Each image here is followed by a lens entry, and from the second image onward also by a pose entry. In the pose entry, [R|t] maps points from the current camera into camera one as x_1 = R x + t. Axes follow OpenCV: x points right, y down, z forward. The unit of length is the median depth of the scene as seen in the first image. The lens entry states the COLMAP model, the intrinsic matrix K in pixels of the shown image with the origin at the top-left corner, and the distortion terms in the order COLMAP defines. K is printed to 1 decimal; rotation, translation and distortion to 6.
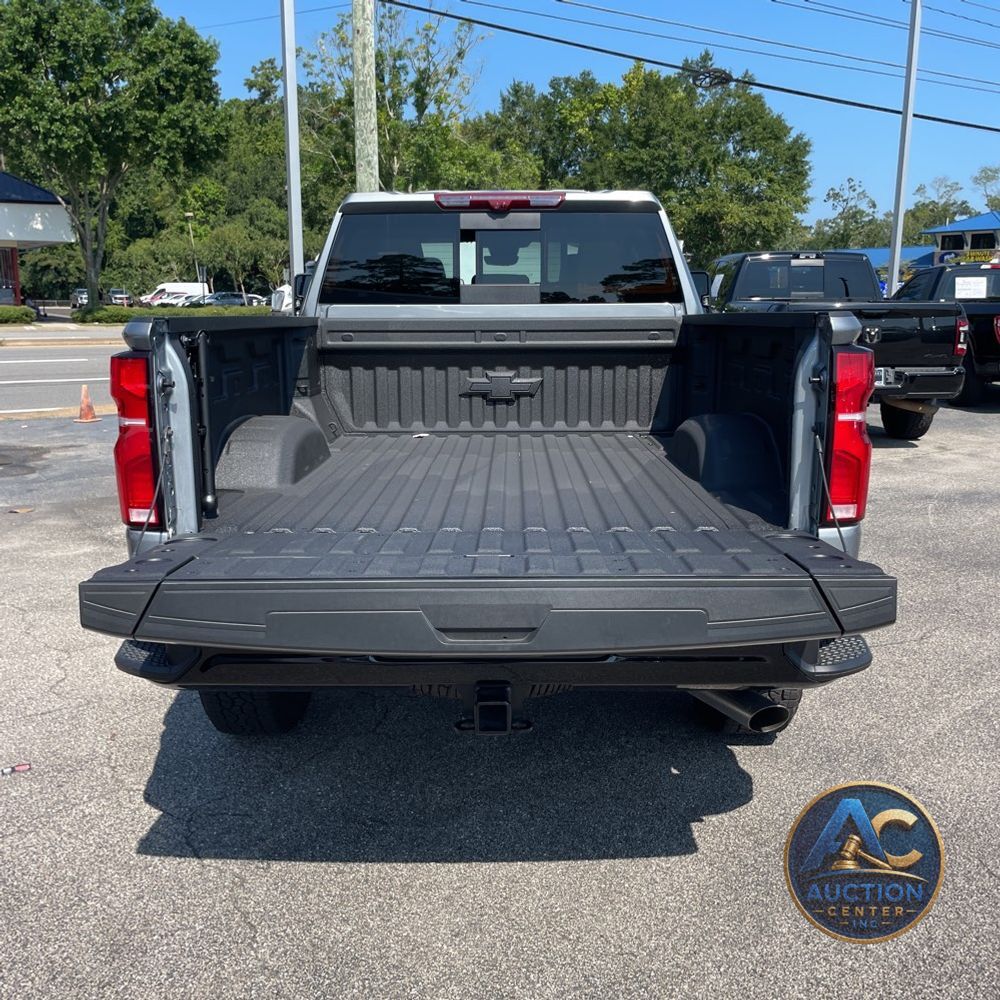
lens RADIAL K [[1013.4, 0, 501.0], [0, 1013.4, 490.8], [0, 0, 1]] dist [0.093360, -0.140488]
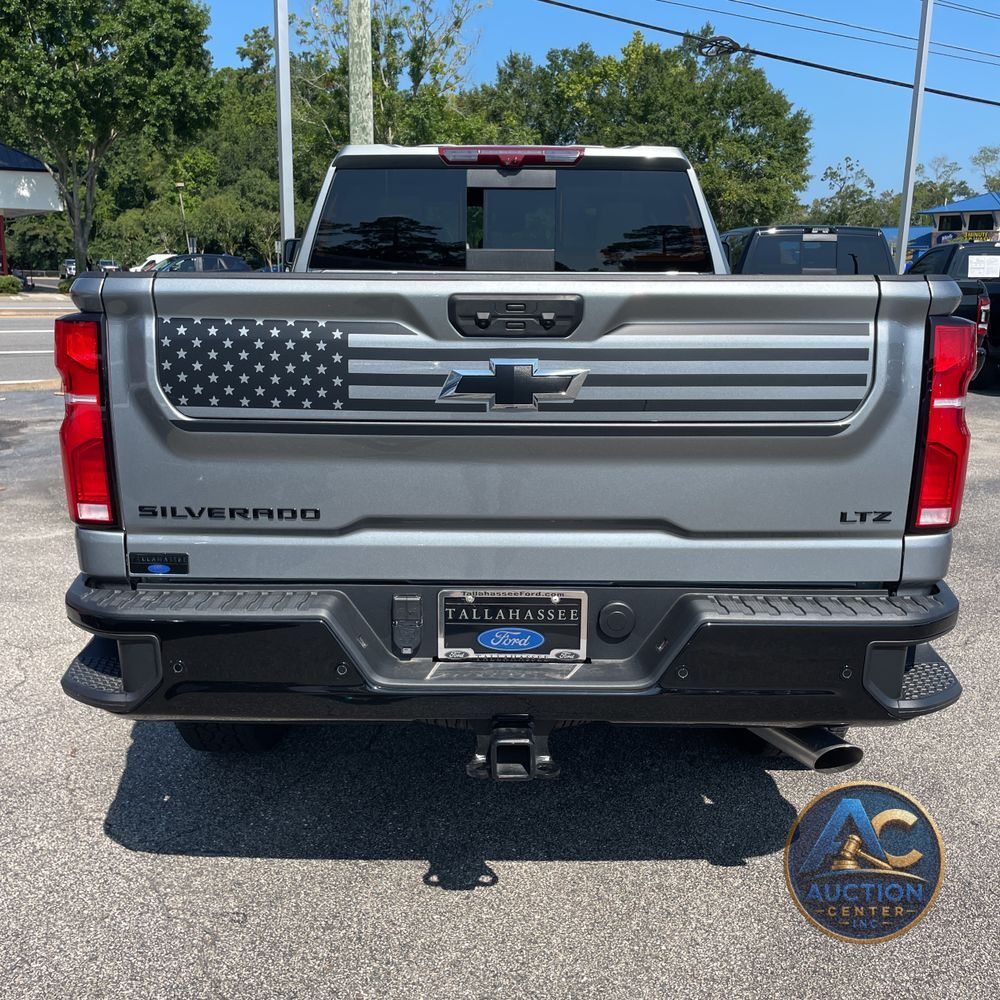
lens RADIAL K [[1013.4, 0, 501.0], [0, 1013.4, 490.8], [0, 0, 1]] dist [0.093360, -0.140488]
pose [[0.999909, 0.010505, 0.008440, -0.001376], [-0.010689, 0.999701, 0.022012, -0.000780], [-0.008207, -0.022100, 0.999722, 0.008604]]
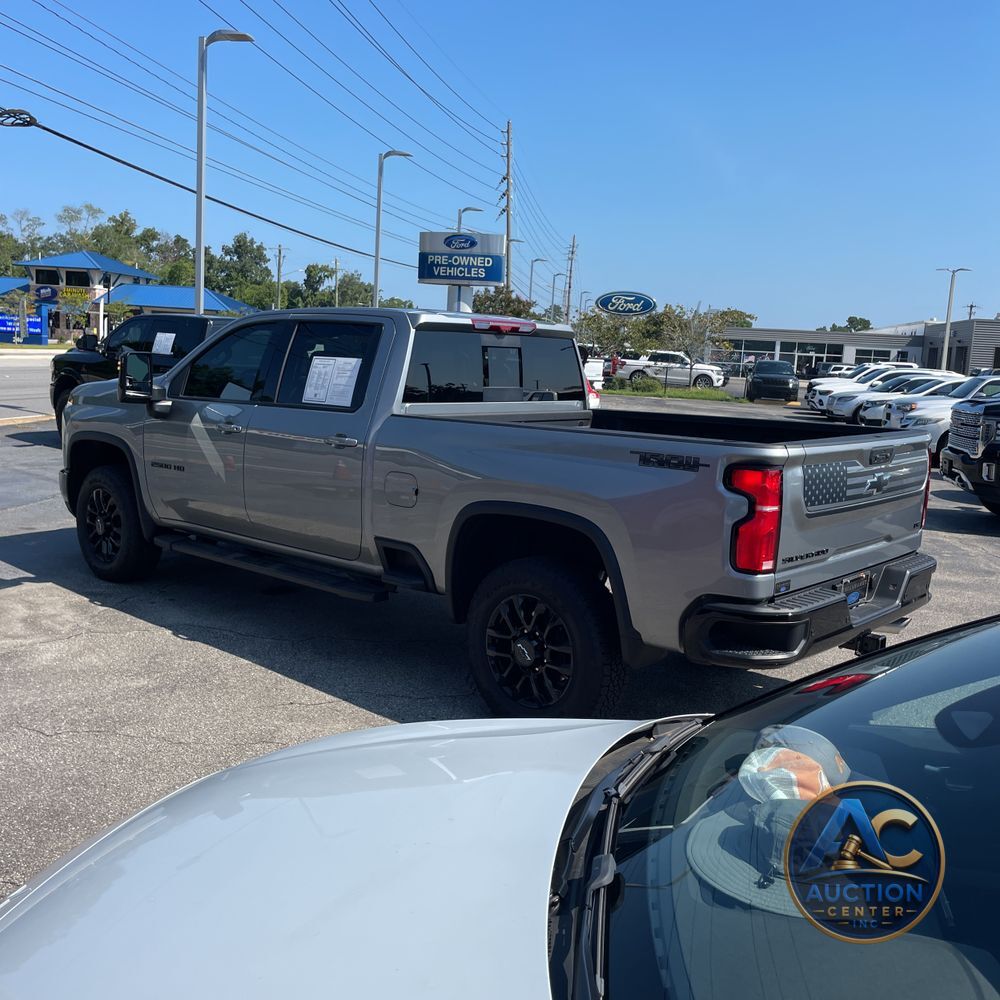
lens RADIAL K [[1013.4, 0, 501.0], [0, 1013.4, 490.8], [0, 0, 1]] dist [0.093360, -0.140488]
pose [[0.651932, -0.074067, 0.754652, -0.096142], [0.094664, 0.995382, 0.015915, -0.008353], [-0.752345, 0.061063, 0.655933, 0.012710]]
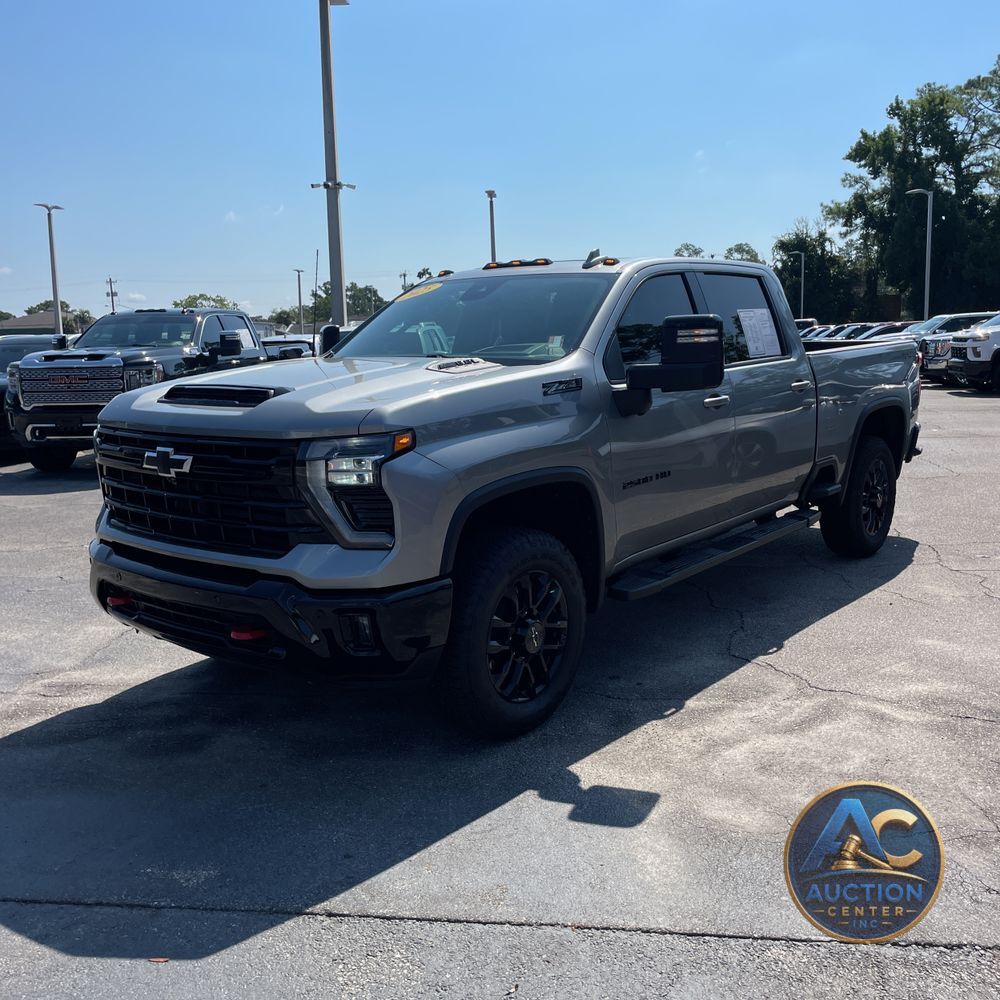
lens RADIAL K [[1013.4, 0, 501.0], [0, 1013.4, 490.8], [0, 0, 1]] dist [0.093360, -0.140488]
pose [[-0.784634, -0.077022, 0.615156, -0.069284], [0.138145, 0.945583, 0.294599, -0.043526], [-0.604372, 0.316133, -0.731297, 0.219124]]
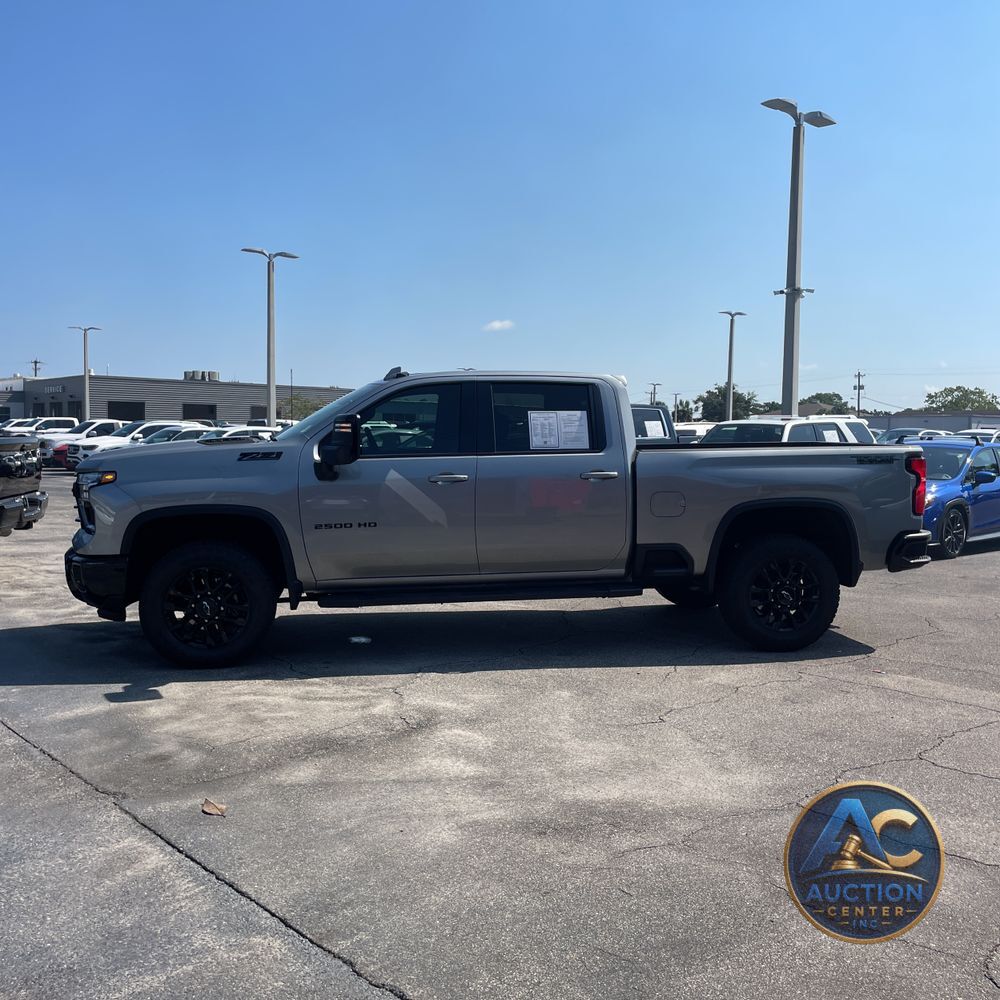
lens RADIAL K [[1013.4, 0, 501.0], [0, 1013.4, 490.8], [0, 0, 1]] dist [0.093360, -0.140488]
pose [[-0.175469, -0.060151, 0.982646, -0.162074], [0.176070, 0.980122, 0.091437, -0.027600], [-0.968612, 0.189059, -0.161390, 0.139634]]
